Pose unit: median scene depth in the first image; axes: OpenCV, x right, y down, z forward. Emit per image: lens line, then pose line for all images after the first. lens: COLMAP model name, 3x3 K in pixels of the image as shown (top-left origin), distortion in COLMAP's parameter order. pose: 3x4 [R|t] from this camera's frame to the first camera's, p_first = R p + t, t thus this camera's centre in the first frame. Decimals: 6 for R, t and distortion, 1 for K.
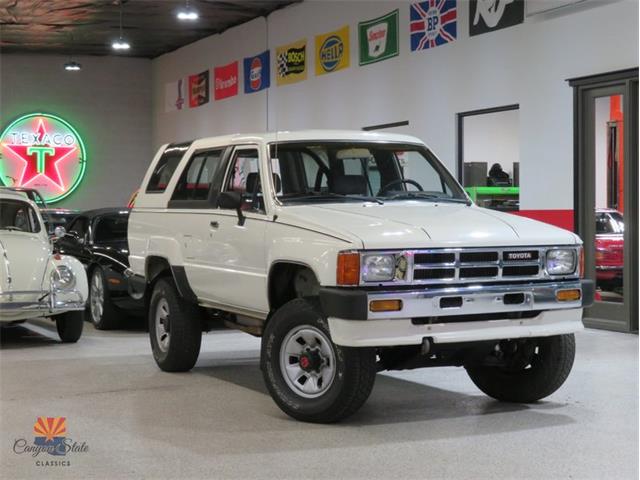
lens RADIAL K [[1239.6, 0, 320.0], [0, 1239.6, 240.0], [0, 0, 1]] dist [-0.007651, 0.068287]
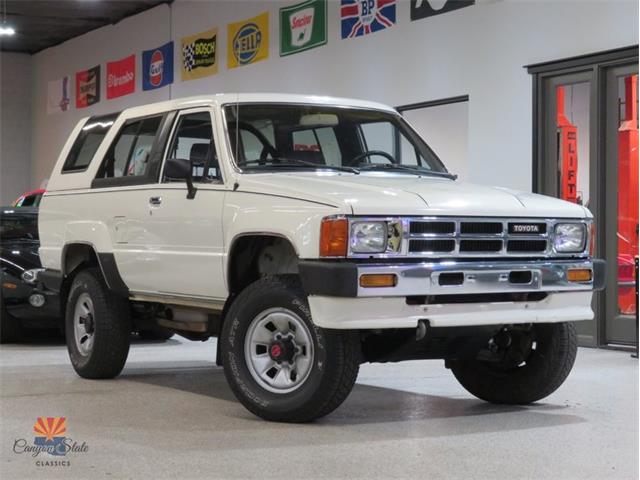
lens RADIAL K [[1373.8, 0, 320.0], [0, 1373.8, 240.0], [0, 0, 1]] dist [-0.018972, -0.005931]
pose [[0.996008, 0.011076, 0.088572, -0.061882], [-0.008562, 0.999551, -0.028711, 0.045618], [-0.088851, 0.027838, 0.995656, 0.051607]]
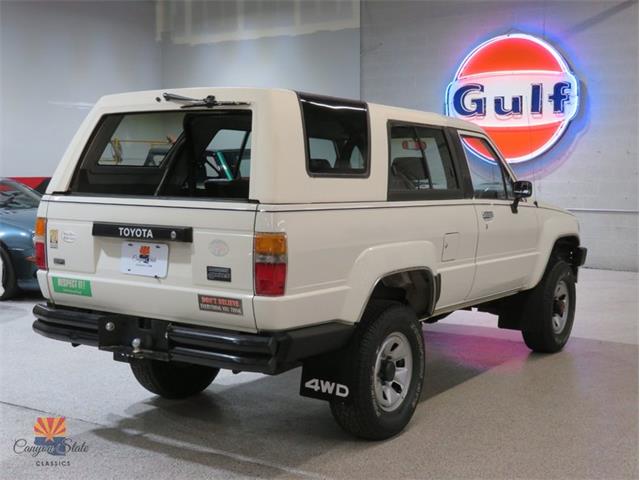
lens RADIAL K [[918.2, 0, 320.0], [0, 918.2, 240.0], [0, 0, 1]] dist [0.018533, 0.032889]
pose [[-0.548779, -0.057753, 0.833970, -0.659669], [0.016340, 0.996679, 0.079773, -0.056869], [-0.835807, 0.057405, -0.546013, 1.649834]]
